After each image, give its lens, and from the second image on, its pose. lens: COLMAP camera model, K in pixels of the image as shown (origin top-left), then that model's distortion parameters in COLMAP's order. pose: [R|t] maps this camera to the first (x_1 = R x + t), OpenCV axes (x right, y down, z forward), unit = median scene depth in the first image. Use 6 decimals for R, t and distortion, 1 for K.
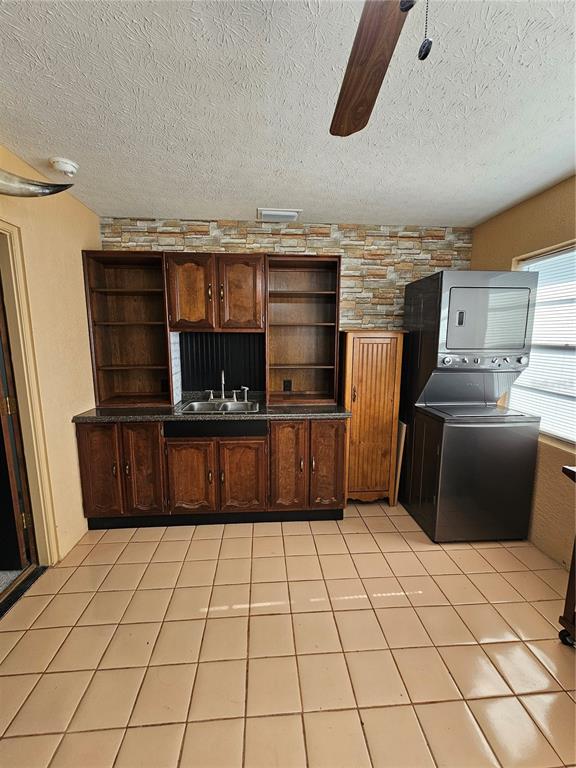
lens RADIAL K [[313.0, 0, 286.4], [0, 313.0, 384.7], [0, 0, 1]] dist [-0.003461, -0.000400]
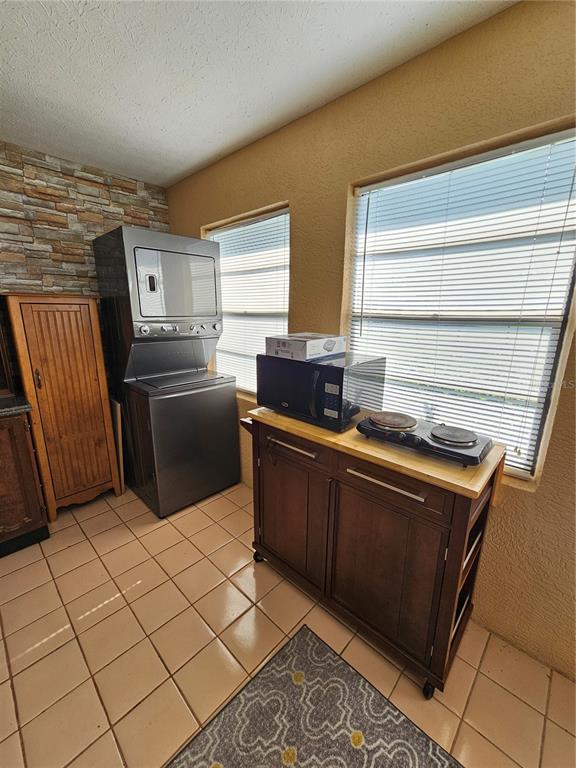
lens RADIAL K [[313.0, 0, 286.1], [0, 313.0, 383.7], [0, 0, 1]] dist [-0.003461, -0.000400]
pose [[0.738092, -0.152692, 0.657195, 0.162379], [0.091351, 0.987702, 0.126886, 0.001038], [-0.668487, -0.033618, 0.742964, 0.024835]]
